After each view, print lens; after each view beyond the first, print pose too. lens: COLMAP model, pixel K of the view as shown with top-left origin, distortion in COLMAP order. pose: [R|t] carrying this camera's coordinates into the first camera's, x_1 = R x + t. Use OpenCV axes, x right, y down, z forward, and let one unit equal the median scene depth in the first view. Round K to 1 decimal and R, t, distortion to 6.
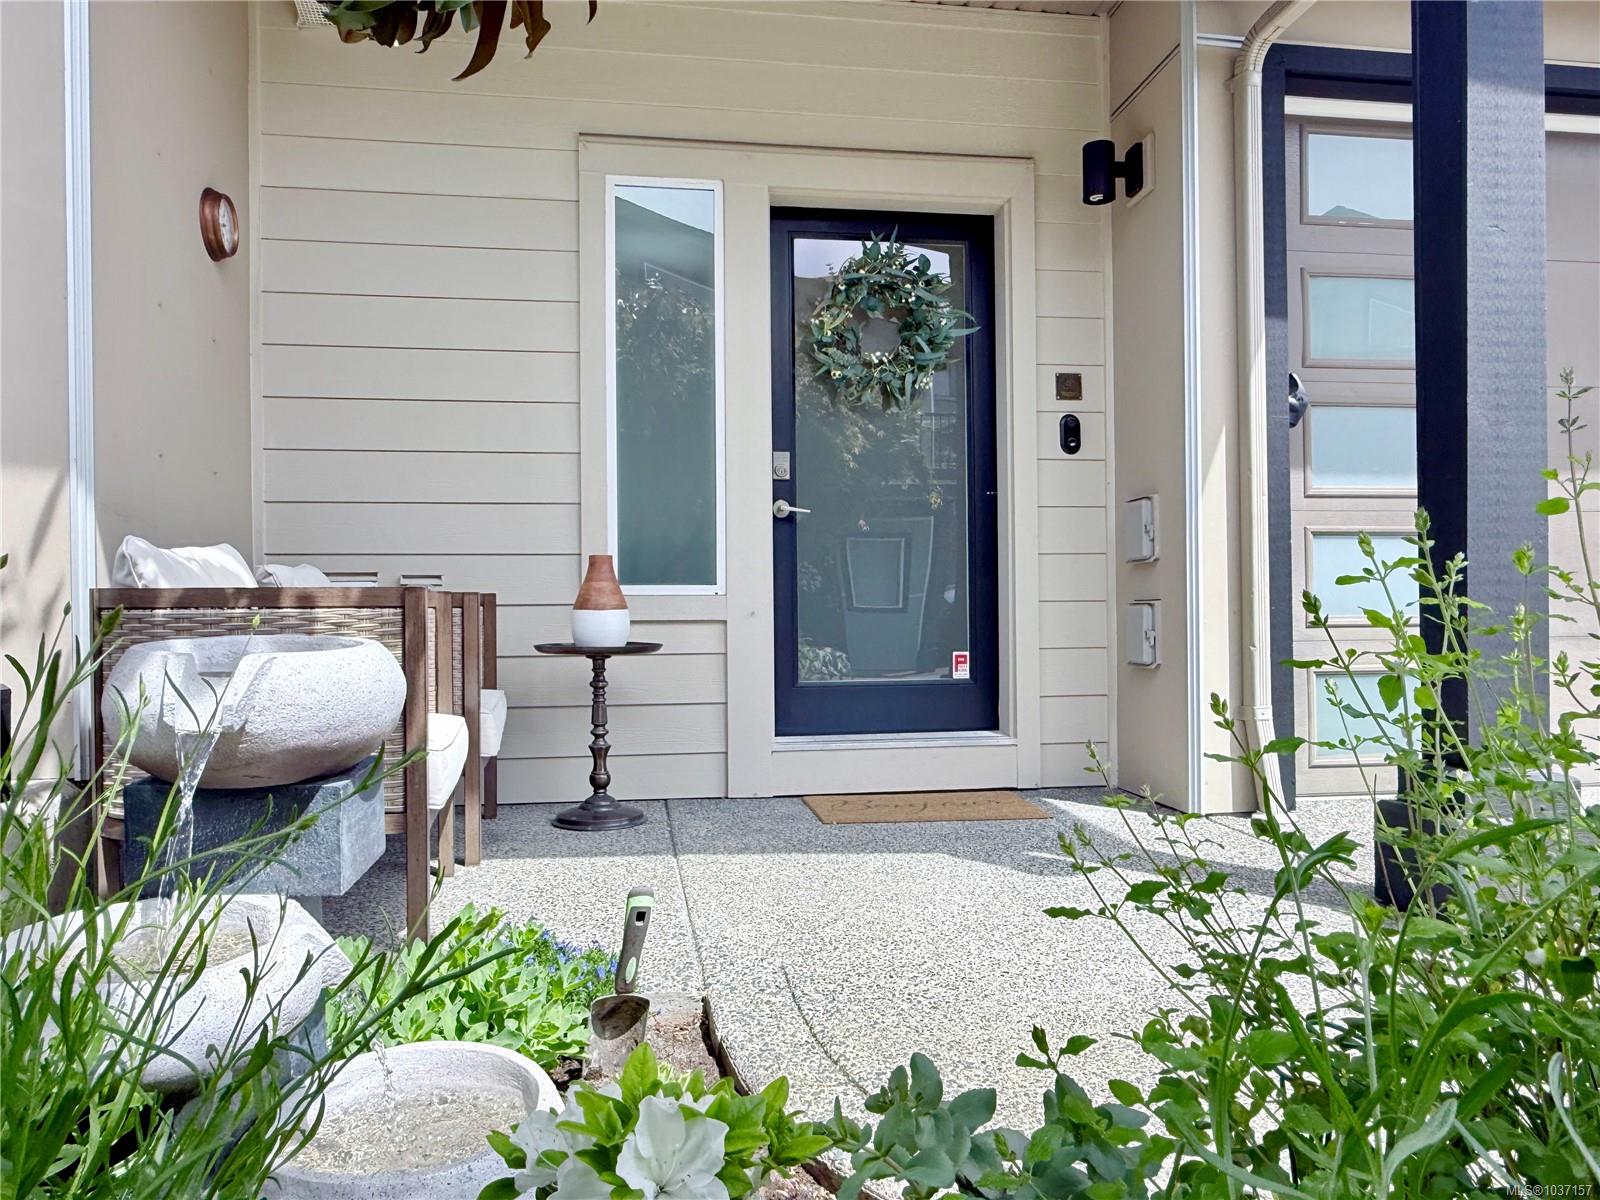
lens RADIAL K [[1116.8, 0, 800.0], [0, 1116.8, 600.0], [0, 0, 1]] dist [0.002844, 0.001255]
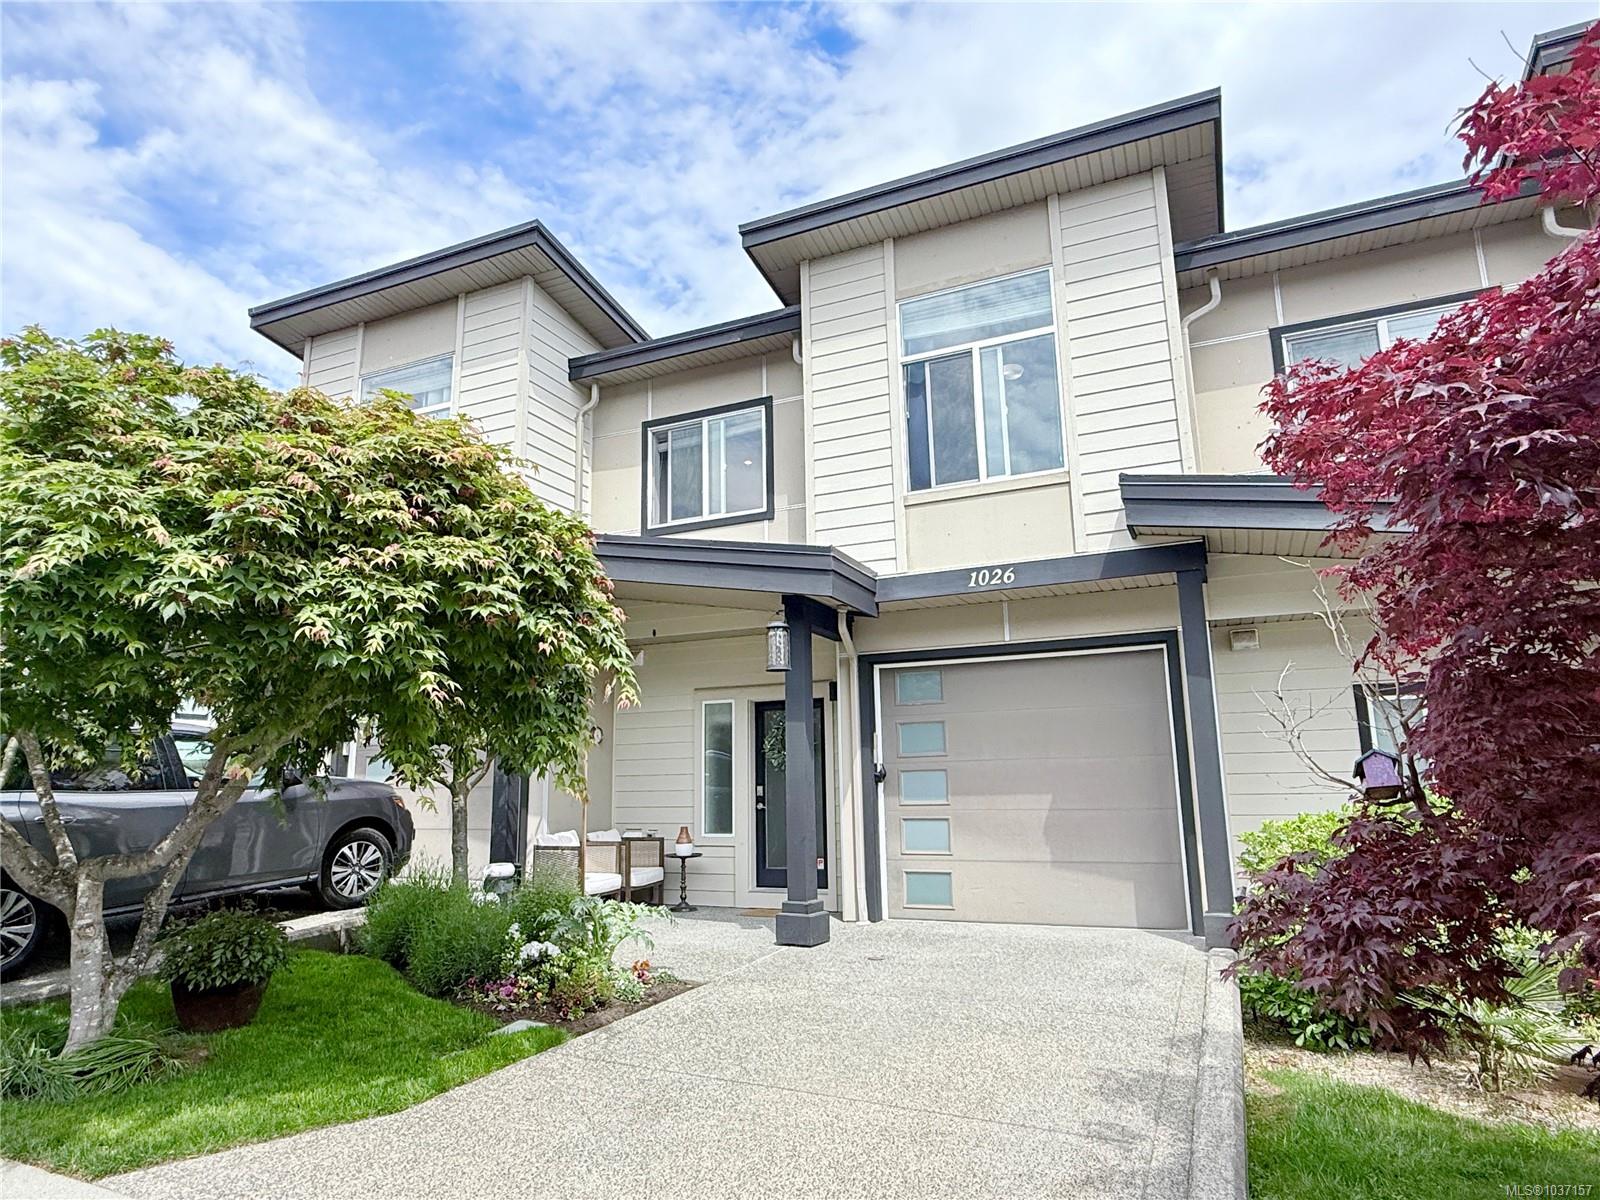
lens RADIAL K [[960.6, 0, 800.0], [0, 960.6, 600.0], [0, 0, 1]] dist [-0.000345, -0.000096]
pose [[0.840838, -0.109747, -0.530045, 1.511408], [0.013170, 0.983088, -0.182659, -0.157171], [0.541127, 0.146606, 0.828063, -1.134737]]
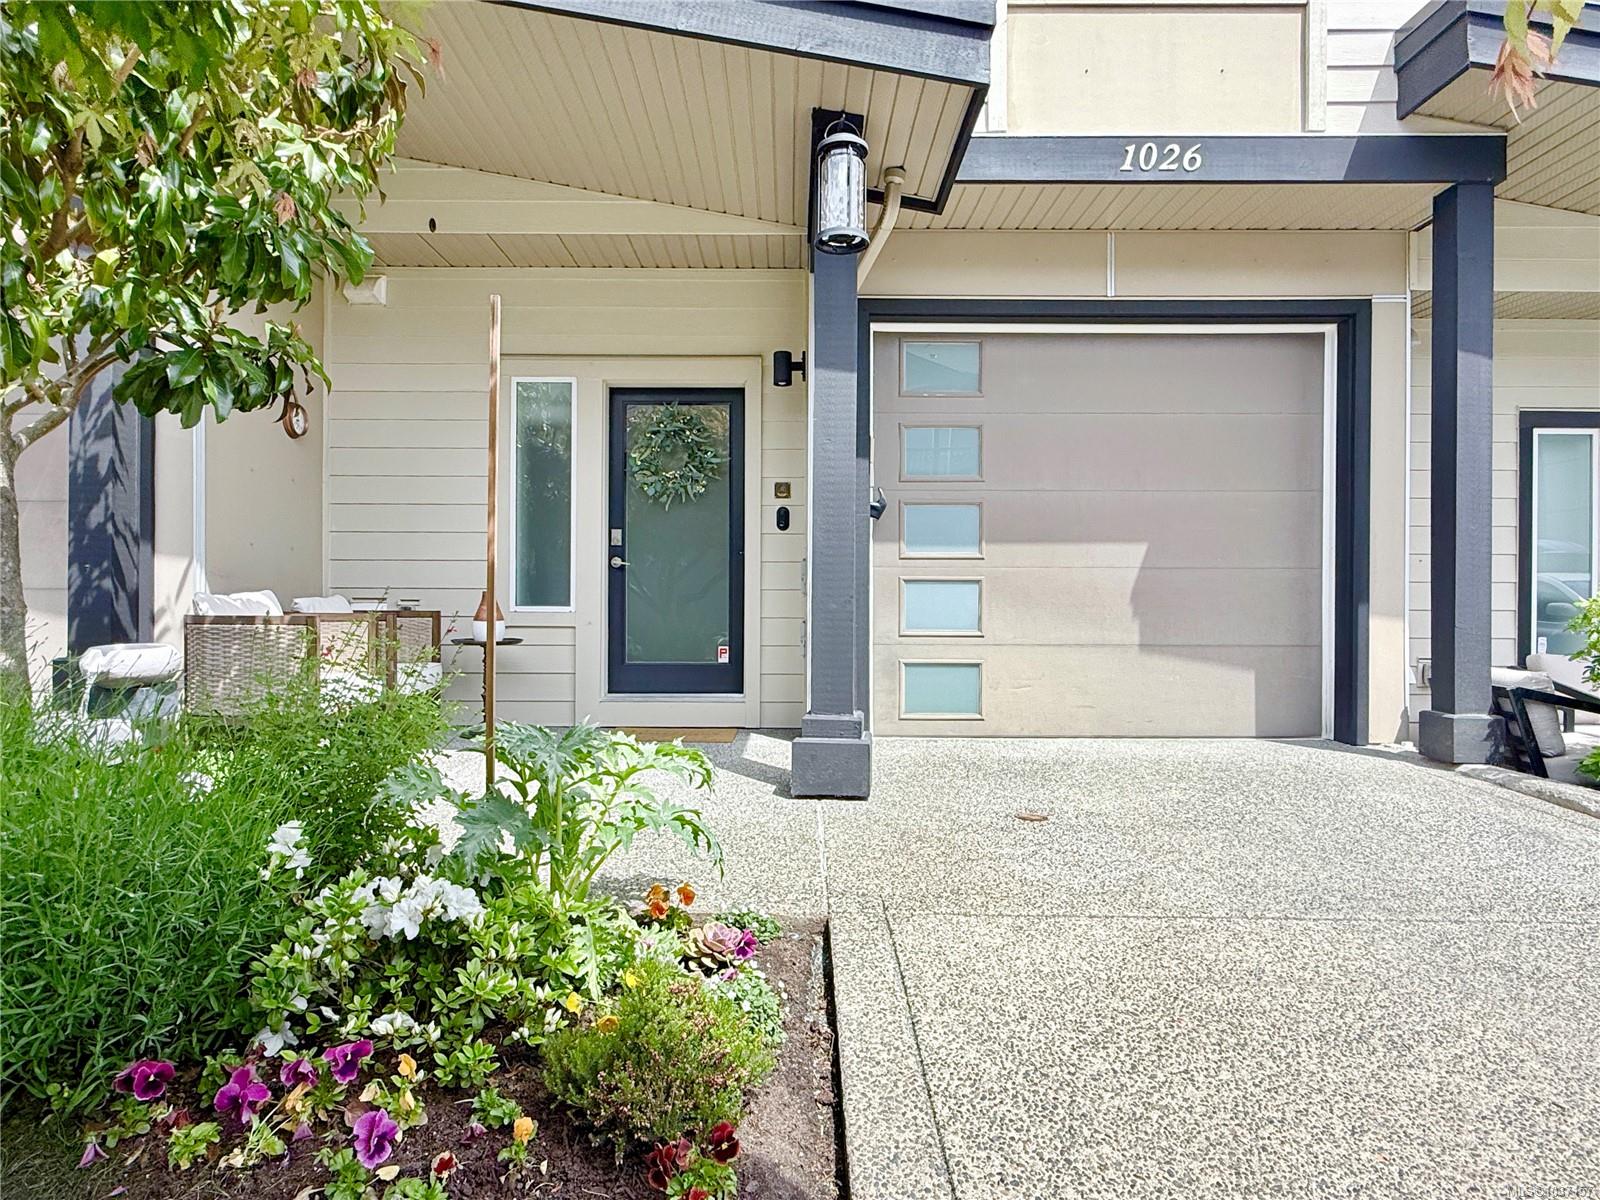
lens RADIAL K [[908.7, 0, 800.0], [0, 908.7, 600.0], [0, 0, 1]] dist [0.001089, 0.000703]
pose [[0.989458, 0.011544, -0.144361, 0.489807], [-0.010853, 0.999926, 0.005570, -0.035353], [0.144415, -0.003944, 0.989509, -0.370190]]
